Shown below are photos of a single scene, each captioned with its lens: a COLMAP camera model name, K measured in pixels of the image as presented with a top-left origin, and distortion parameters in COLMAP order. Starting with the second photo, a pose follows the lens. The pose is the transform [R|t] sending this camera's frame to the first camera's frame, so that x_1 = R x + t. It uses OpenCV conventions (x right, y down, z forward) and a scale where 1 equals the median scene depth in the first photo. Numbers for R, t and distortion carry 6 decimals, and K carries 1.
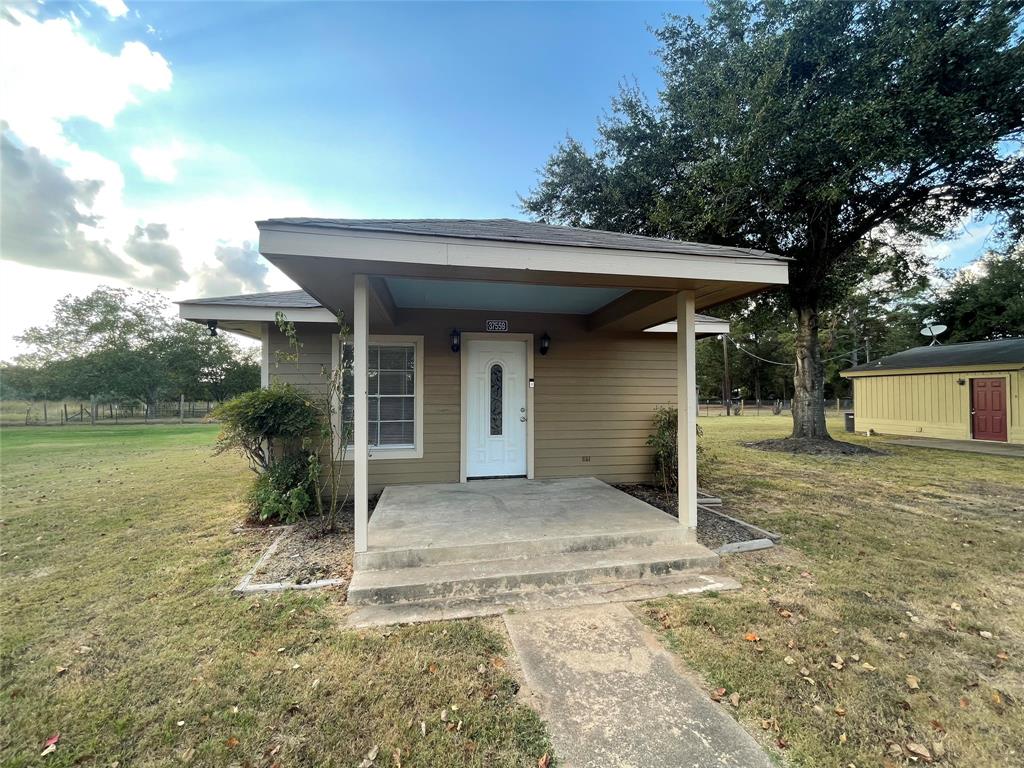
lens RADIAL K [[416.9, 0, 512.0], [0, 416.9, 384.0], [0, 0, 1]] dist [0.001673, 0.000034]
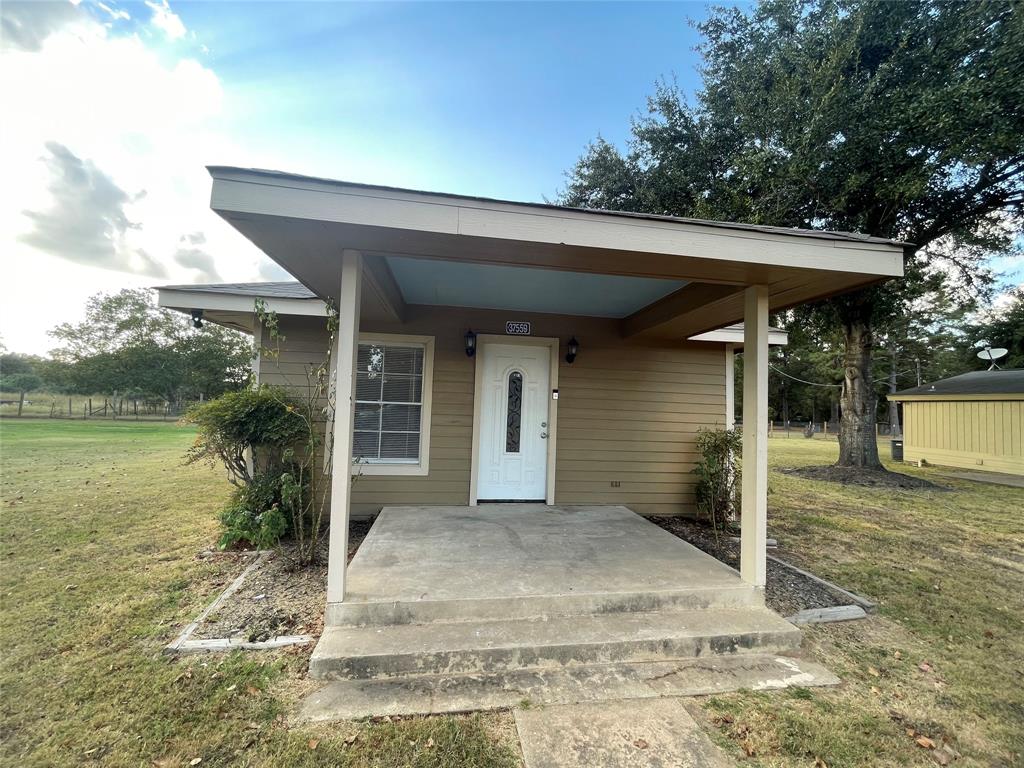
lens RADIAL K [[416.9, 0, 512.0], [0, 416.9, 384.0], [0, 0, 1]] dist [0.001673, 0.000034]
pose [[0.998417, 0.035991, -0.043226, -0.006641], [-0.037113, 0.998987, -0.025442, 0.001473], [0.042267, 0.027006, 0.998741, 0.120626]]
